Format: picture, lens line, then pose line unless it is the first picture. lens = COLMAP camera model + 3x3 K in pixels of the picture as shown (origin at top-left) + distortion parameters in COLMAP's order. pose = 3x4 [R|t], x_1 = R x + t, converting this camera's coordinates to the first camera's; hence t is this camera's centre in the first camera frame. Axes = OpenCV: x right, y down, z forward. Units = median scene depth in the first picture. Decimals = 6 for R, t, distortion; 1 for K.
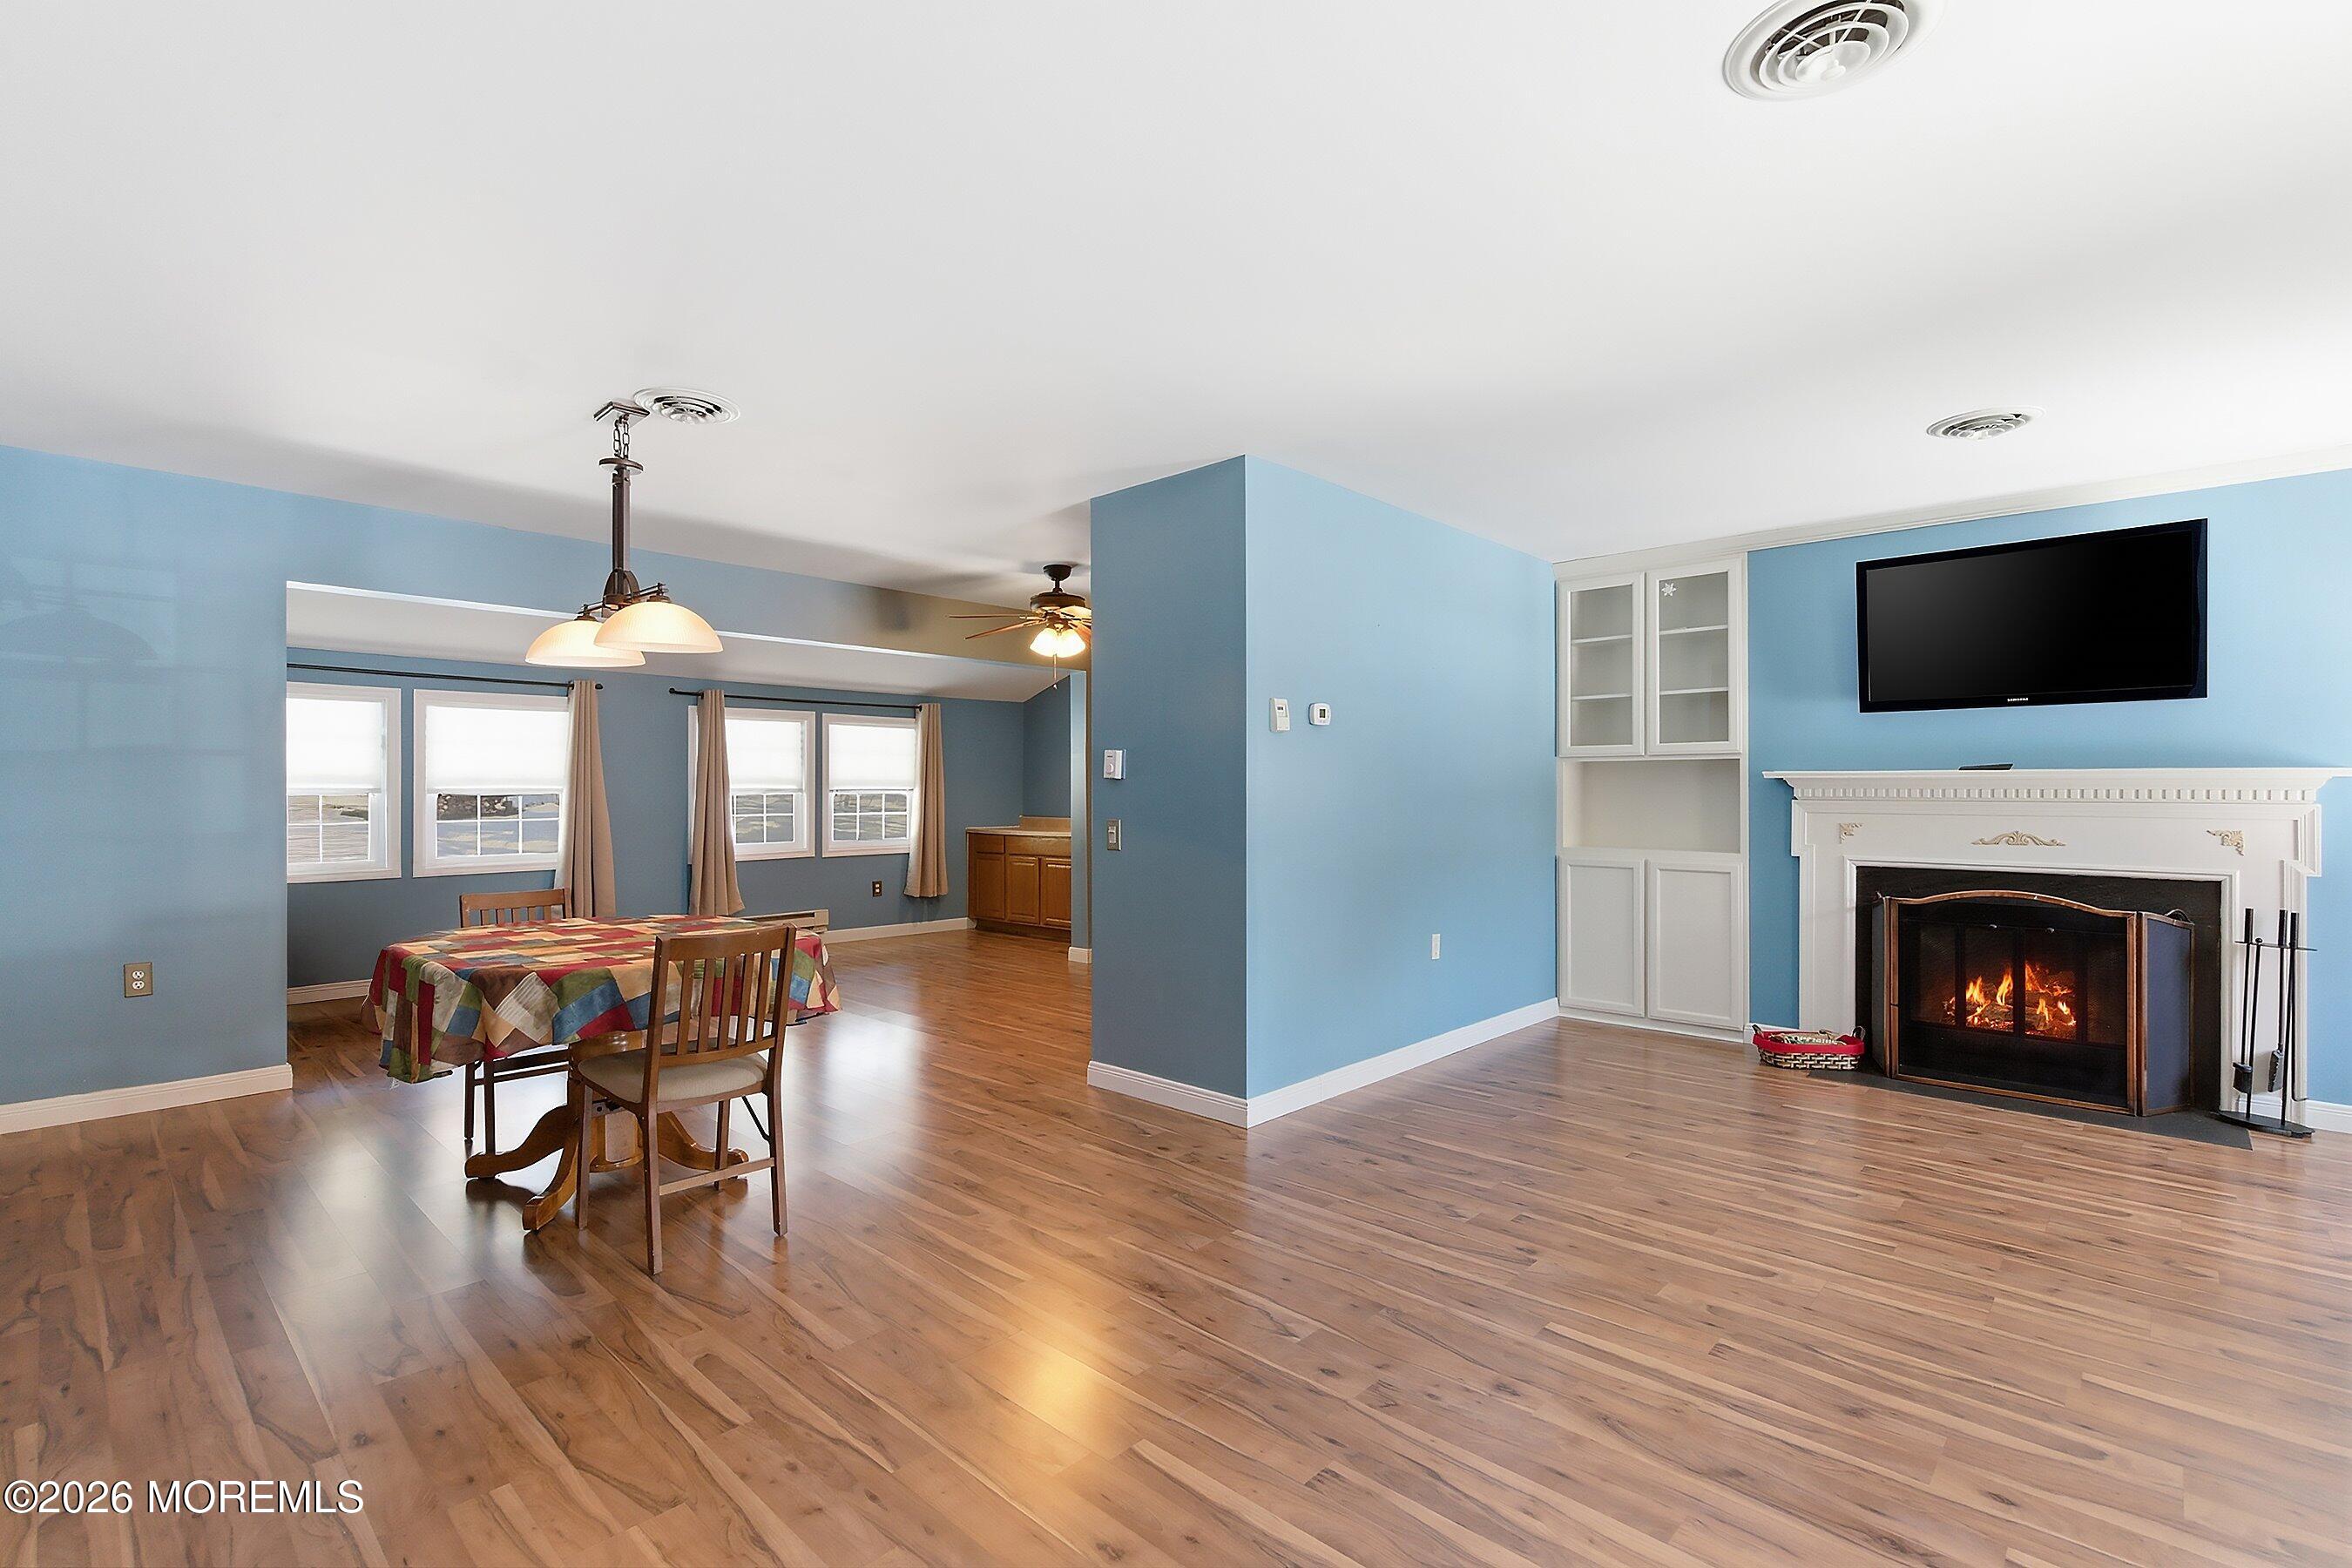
lens RADIAL K [[1070.8, 0, 1169.2], [0, 1070.8, 788.2], [0, 0, 1]] dist [0.005536, -0.002882]
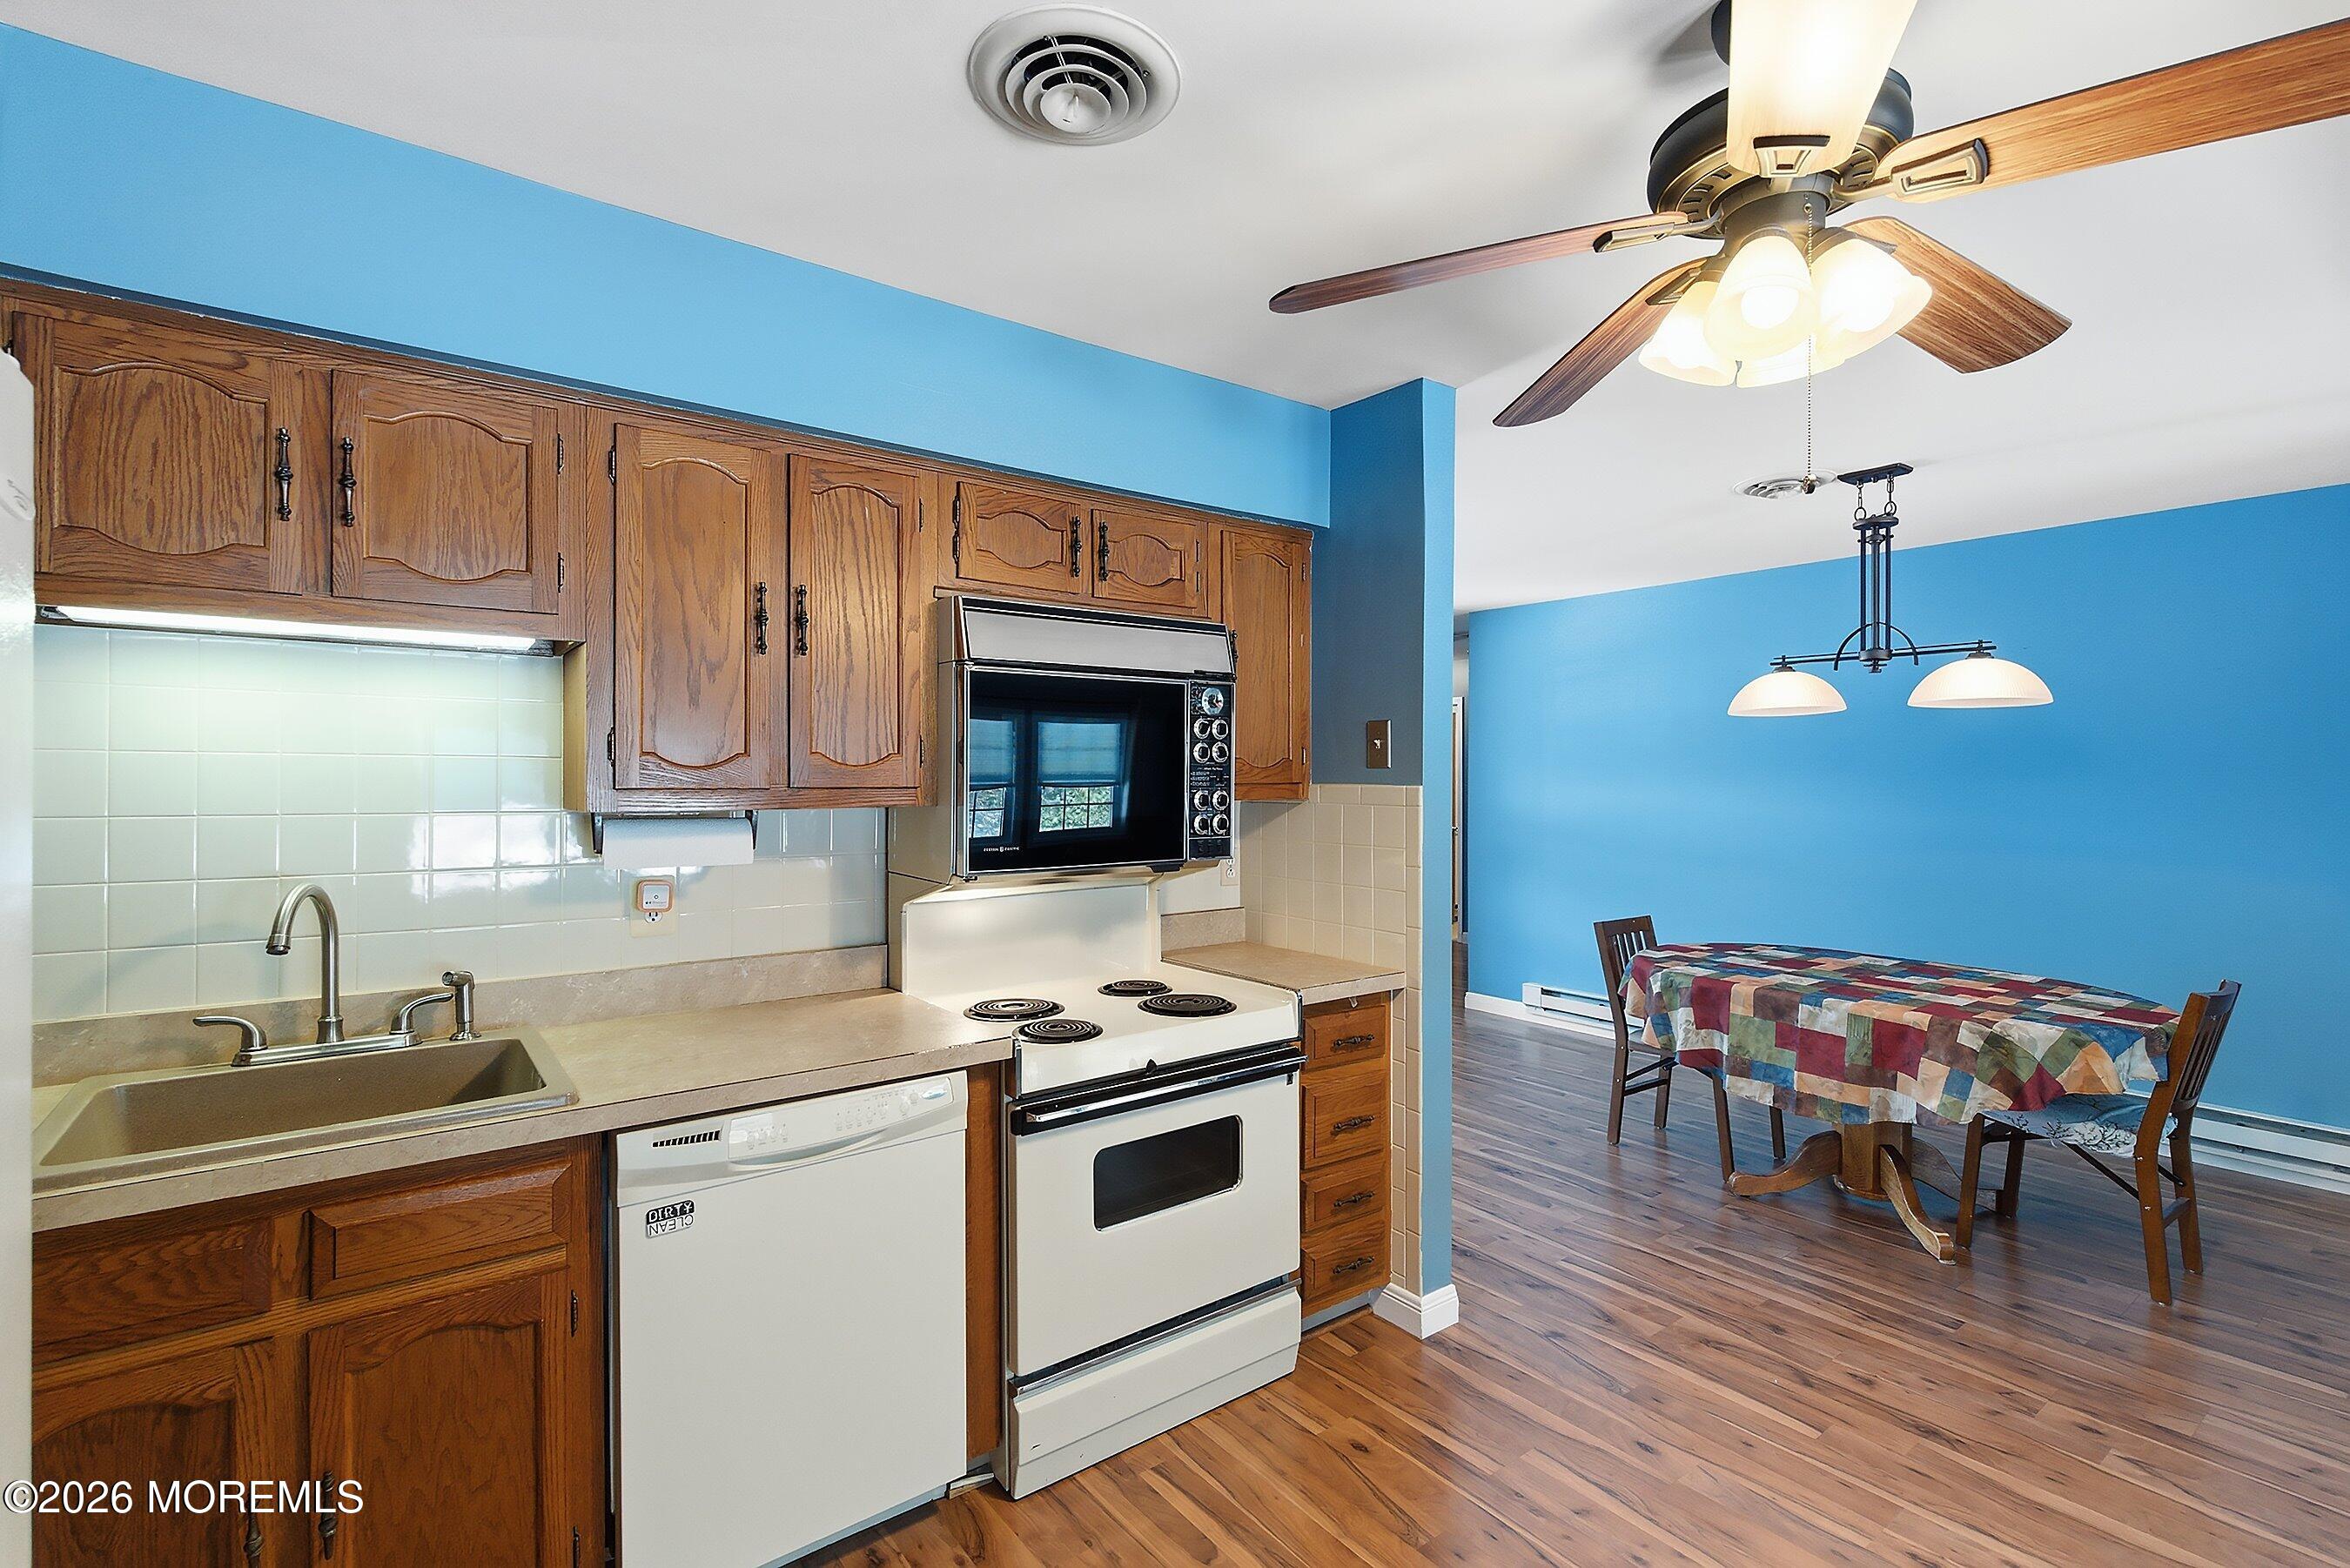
lens RADIAL K [[1069.8, 0, 1164.9], [0, 1069.8, 780.3], [0, 0, 1]] dist [0.005536, -0.002882]
pose [[-0.985096, -0.000713, 0.172006, -0.014495], [-0.000875, 0.999999, -0.000869, -0.041538], [-0.172005, -0.001007, -0.985096, 1.663167]]
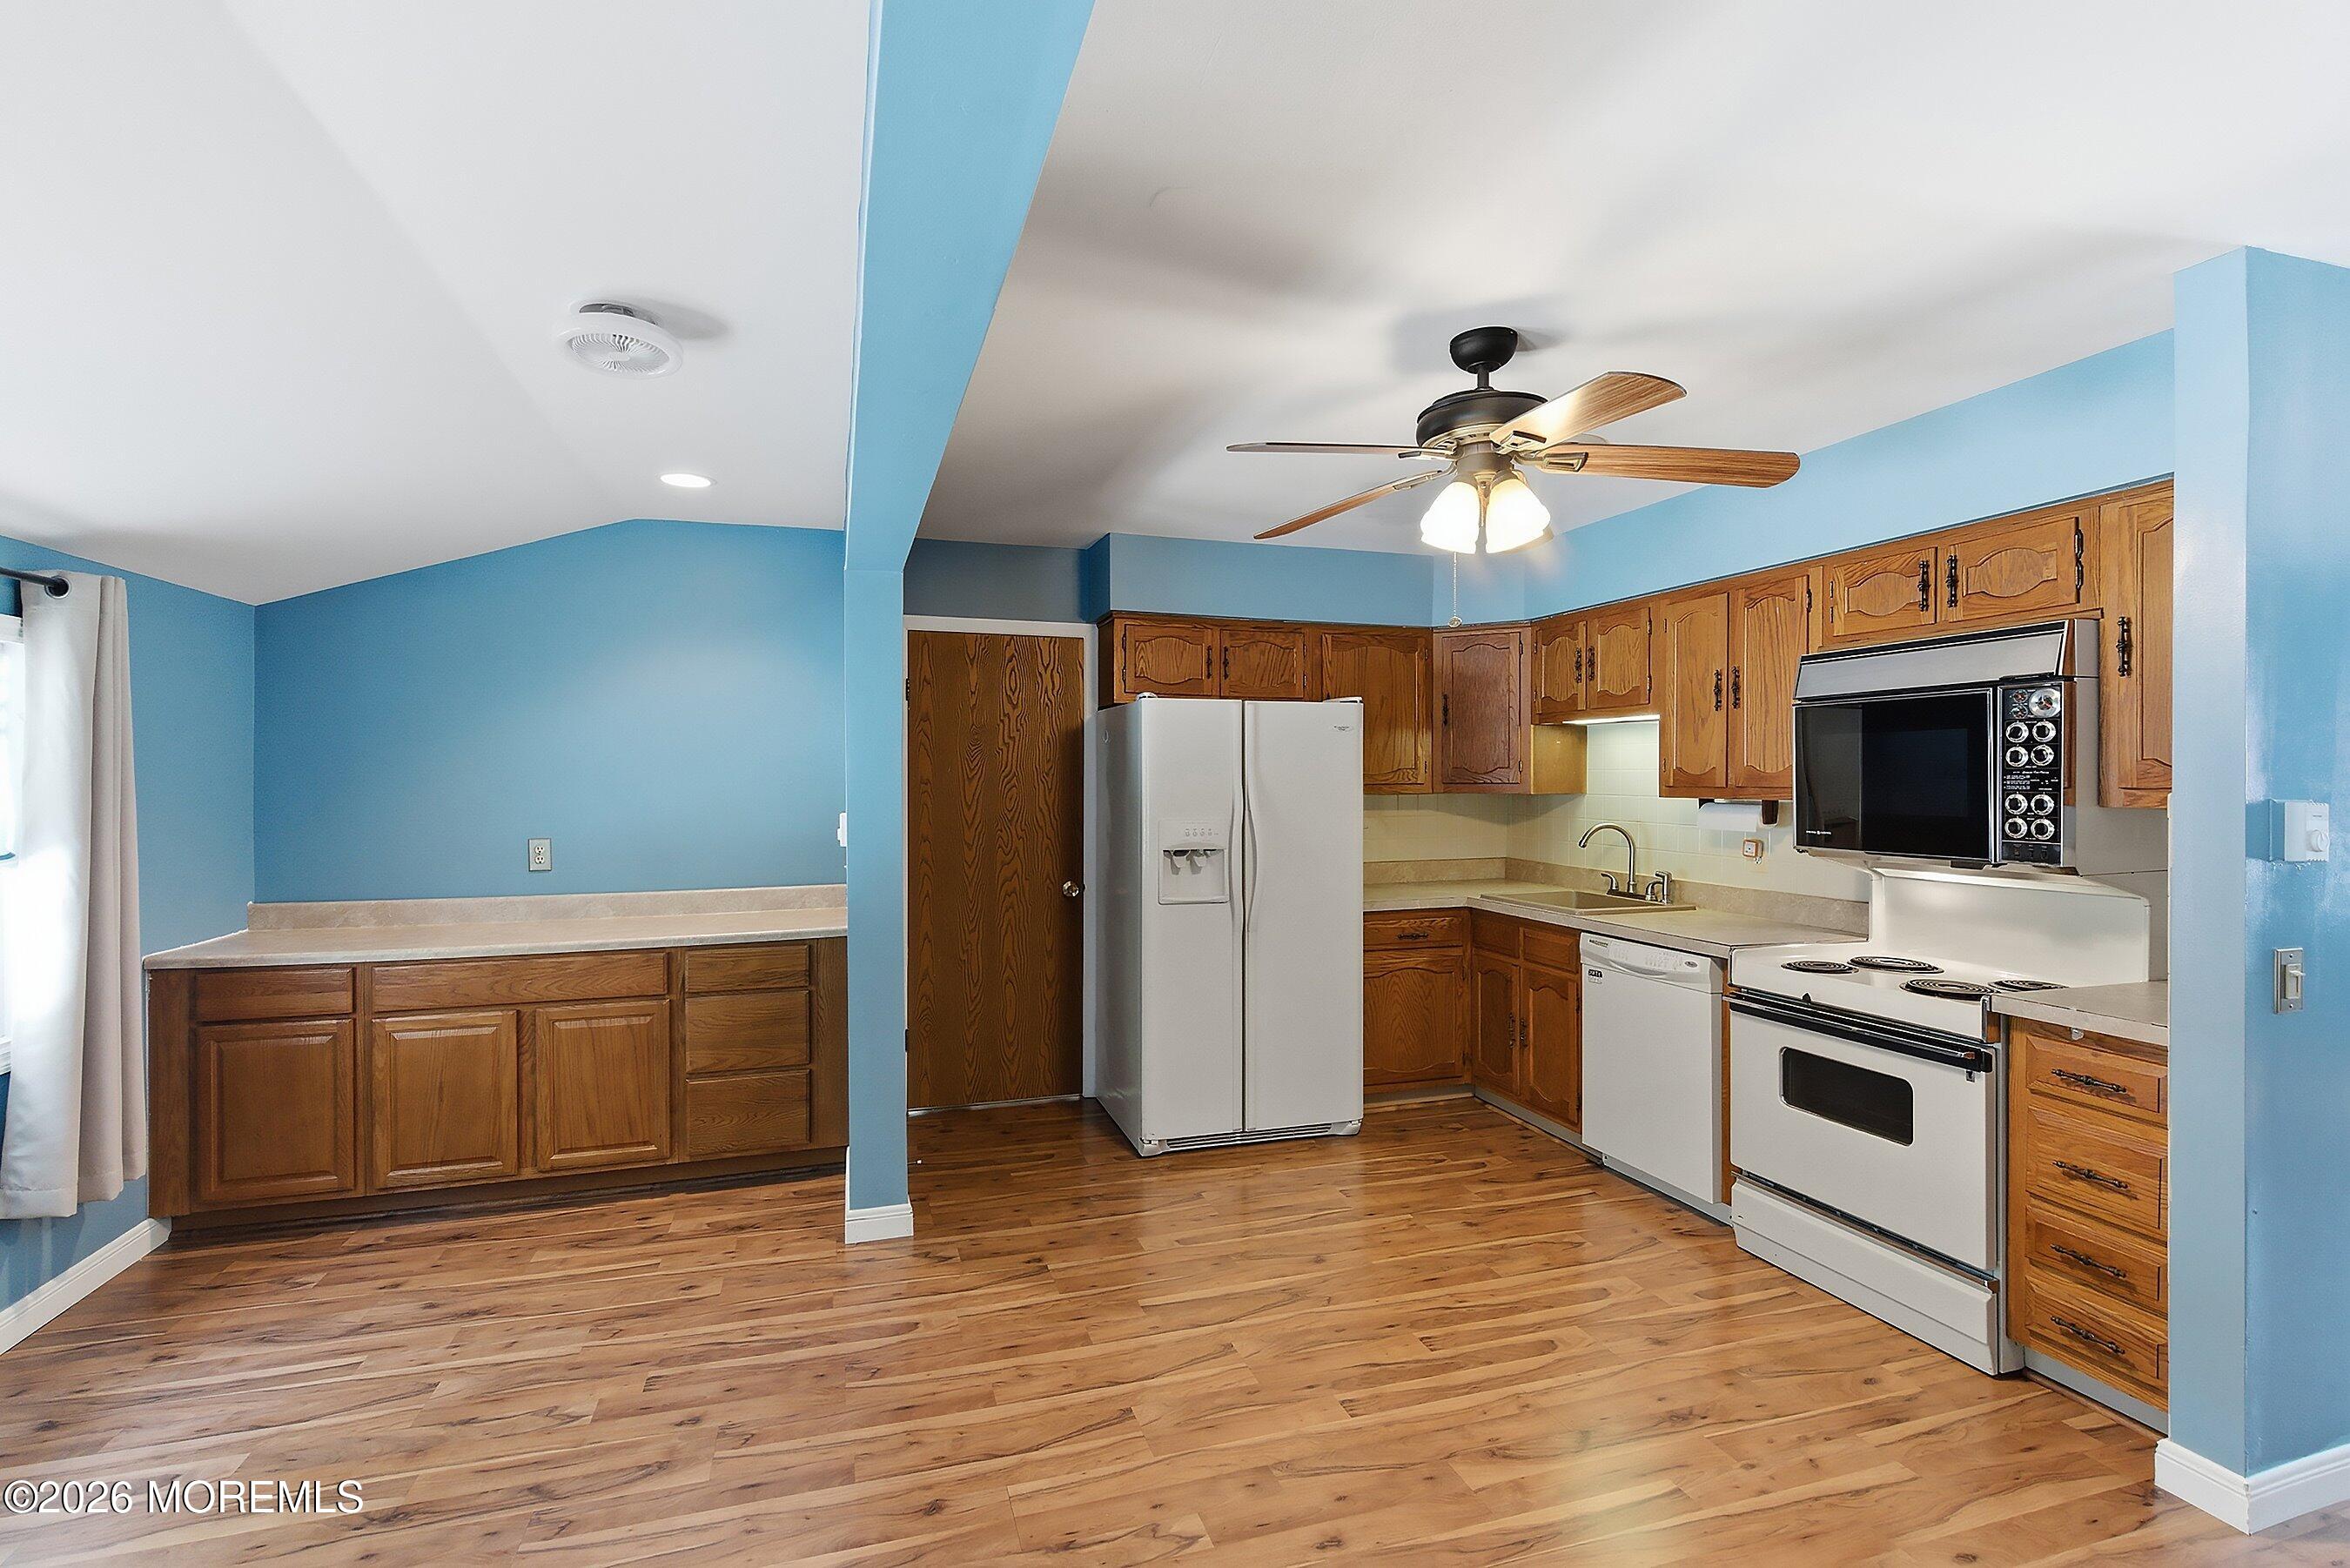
lens RADIAL K [[1069.8, 0, 1162.1], [0, 1069.8, 785.6], [0, 0, 1]] dist [0.005536, -0.002882]
pose [[0.491861, -0.006255, 0.870651, -0.704107], [-0.002517, 0.999960, 0.008606, -0.045106], [-0.870670, -0.006424, 0.491825, 1.189596]]
